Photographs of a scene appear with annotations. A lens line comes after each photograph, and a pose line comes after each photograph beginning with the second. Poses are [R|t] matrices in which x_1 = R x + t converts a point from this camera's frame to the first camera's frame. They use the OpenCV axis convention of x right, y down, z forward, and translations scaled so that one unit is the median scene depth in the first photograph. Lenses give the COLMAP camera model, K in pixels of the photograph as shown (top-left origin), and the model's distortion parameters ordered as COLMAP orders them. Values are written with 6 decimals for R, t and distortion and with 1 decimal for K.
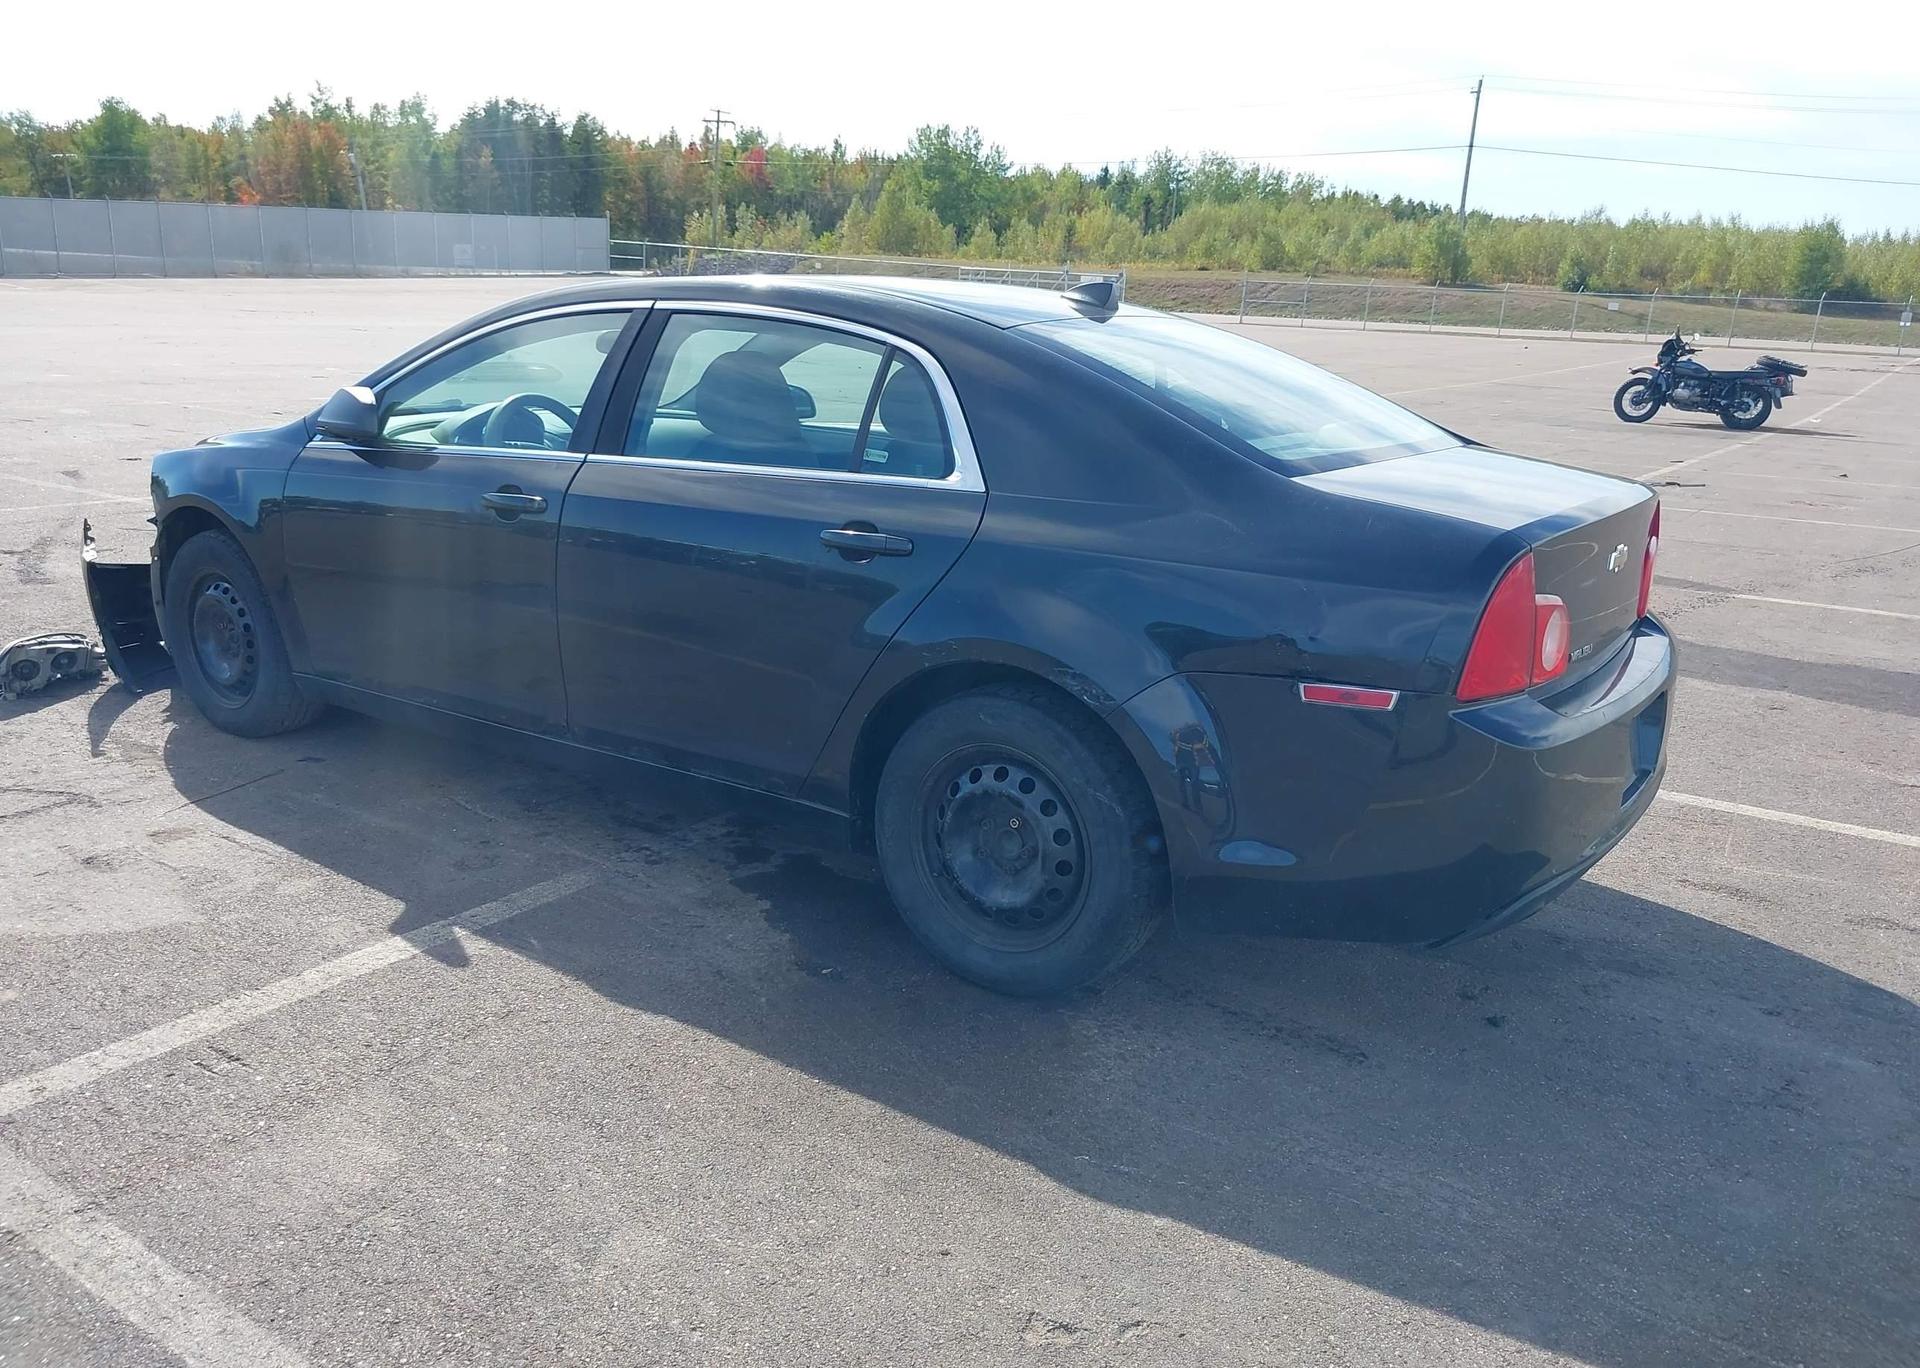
lens RADIAL K [[1512.1, 0, 950.5], [0, 1512.1, 684.9], [0, 0, 1]] dist [0.014543, -0.018312]
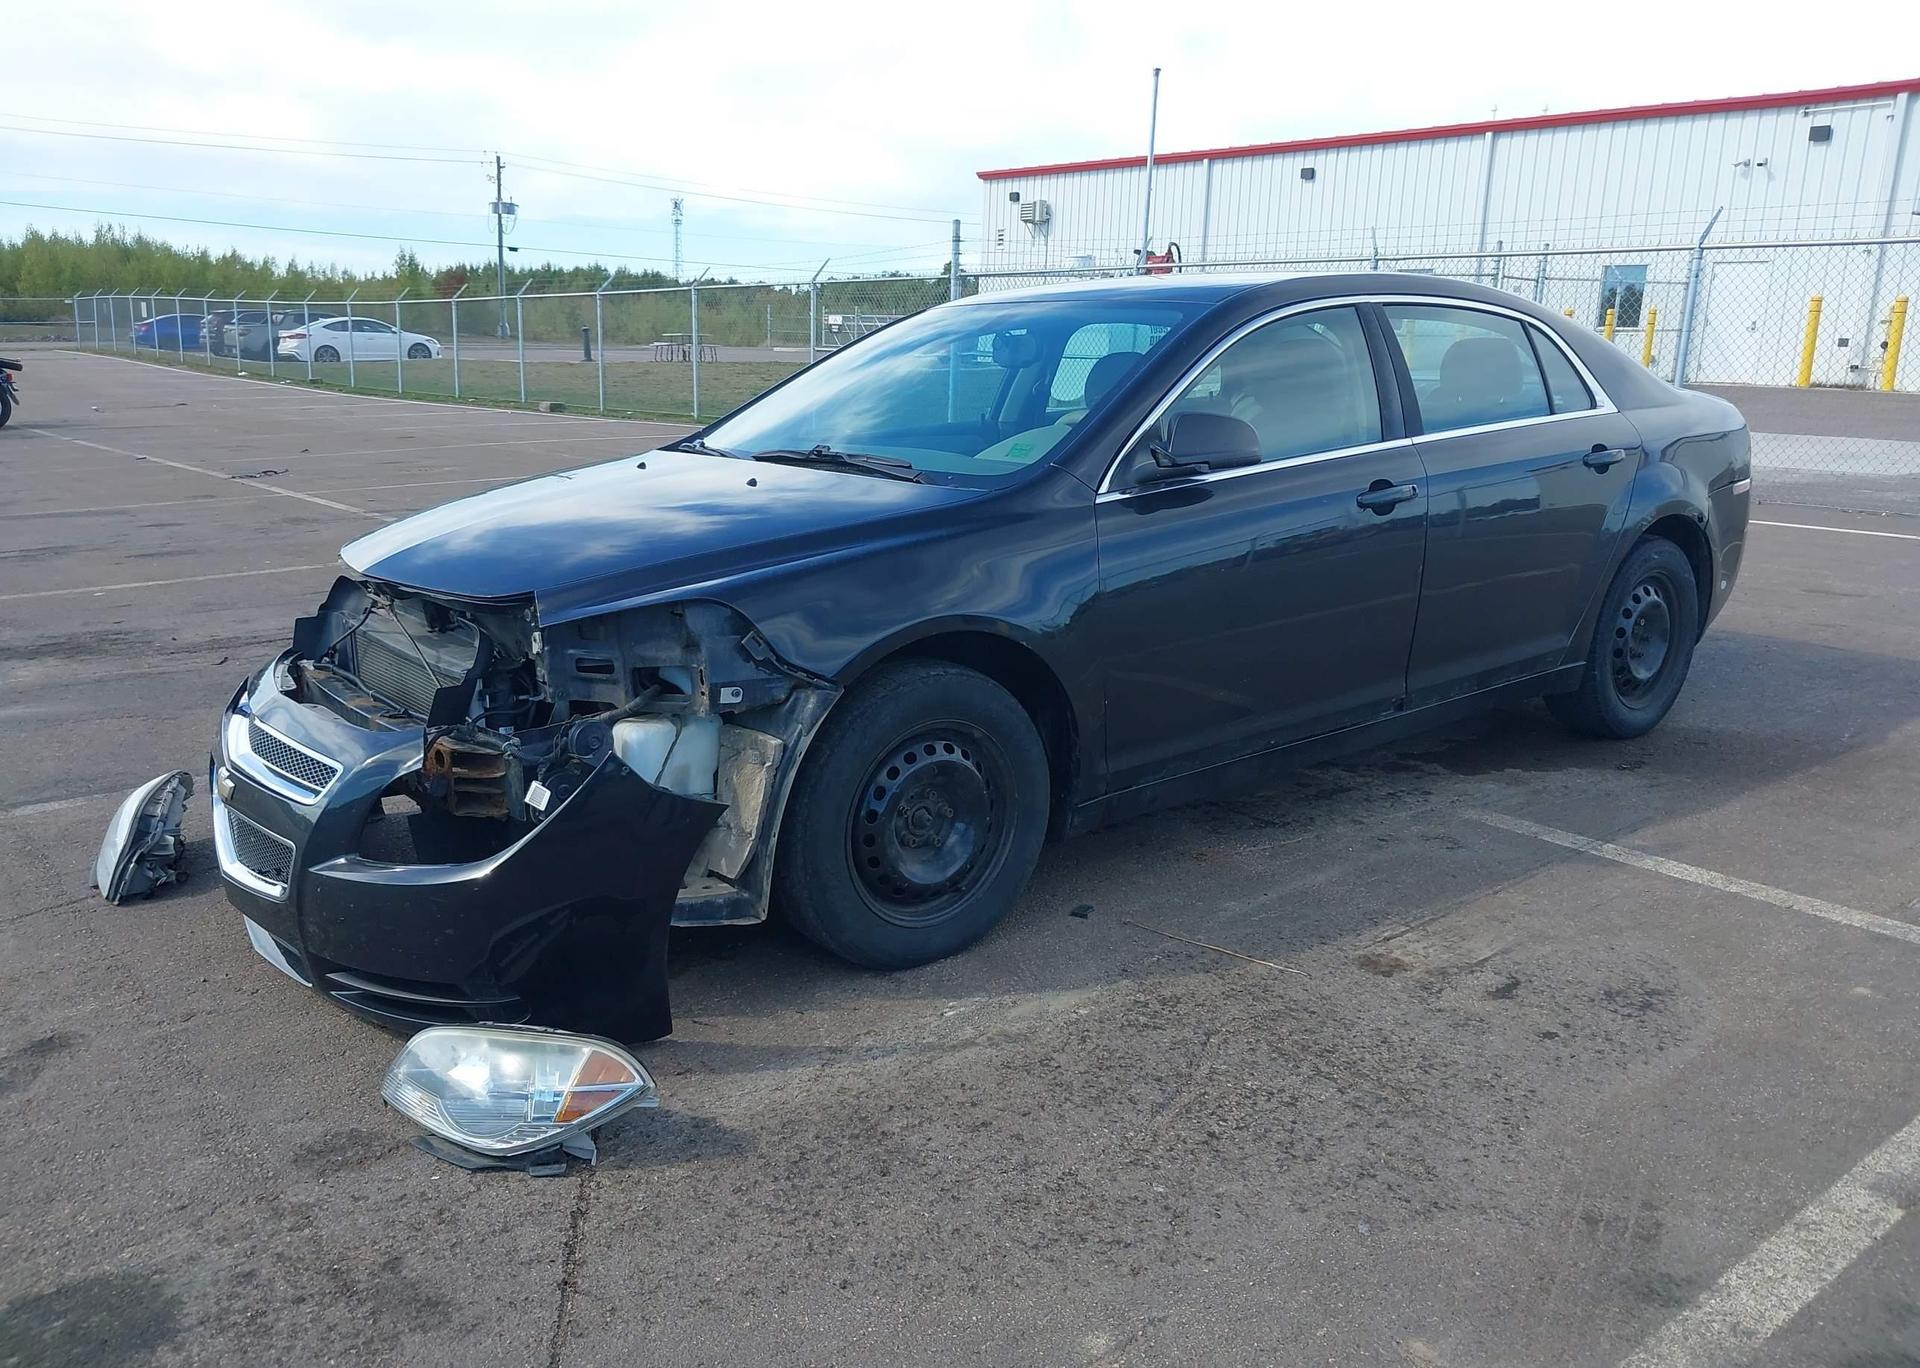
lens RADIAL K [[1512.1, 0, 949.1], [0, 1512.1, 678.5], [0, 0, 1]] dist [0.014543, -0.018312]
pose [[0.279015, -0.252576, 0.926475, -1.017240], [0.251228, 0.950387, 0.183436, -0.200201], [-0.926841, 0.181575, 0.328627, 0.728416]]
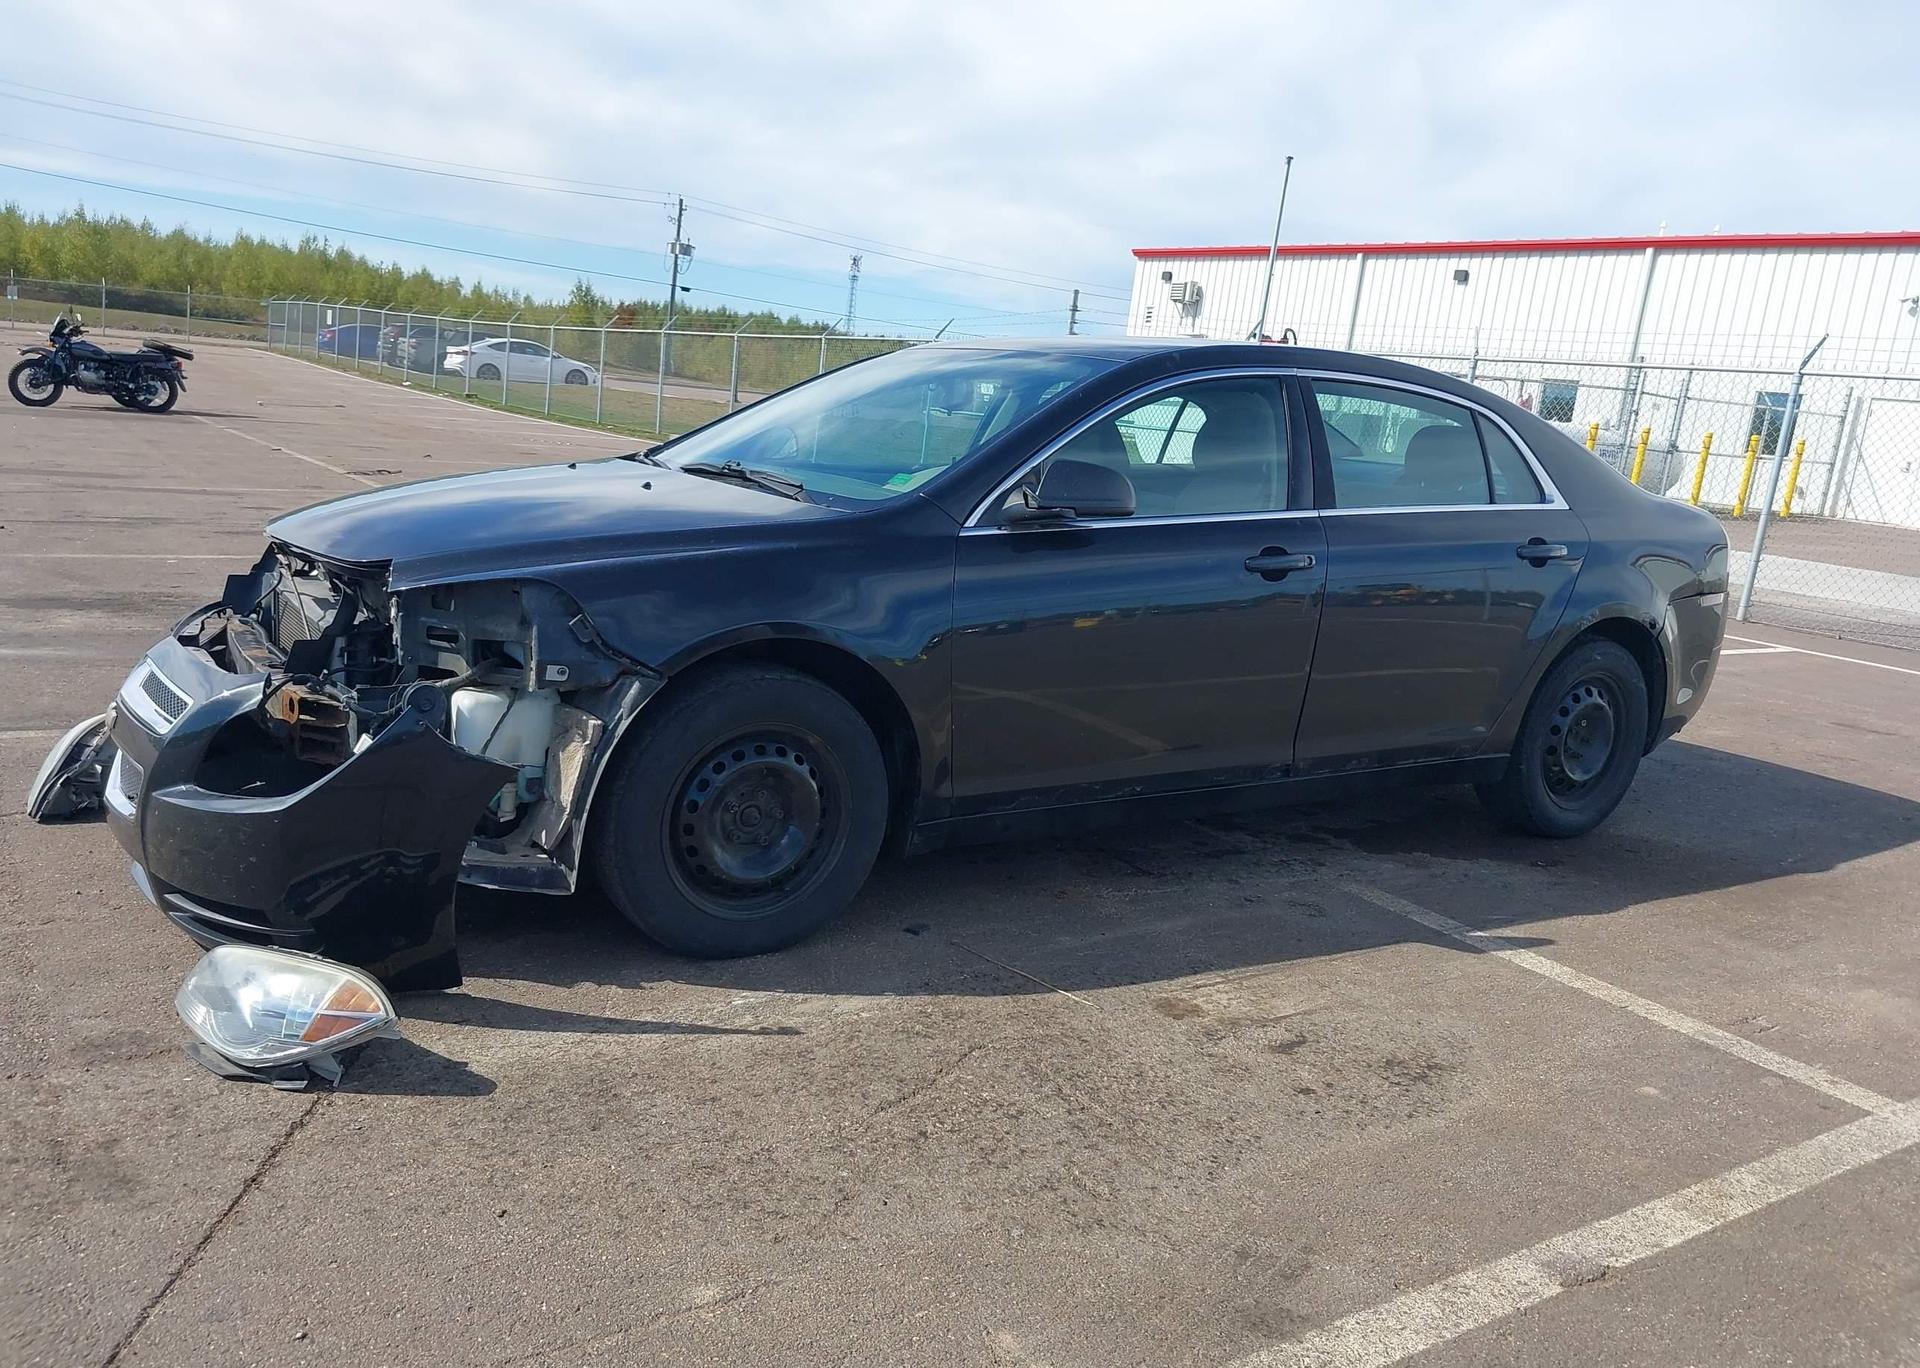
lens RADIAL K [[1512.1, 0, 955.1], [0, 1512.1, 687.5], [0, 0, 1]] dist [0.014543, -0.018312]
pose [[0.376221, -0.184314, 0.908012, -1.004222], [0.163697, 0.977820, 0.130659, -0.157514], [-0.911954, 0.099483, 0.398048, 0.606388]]
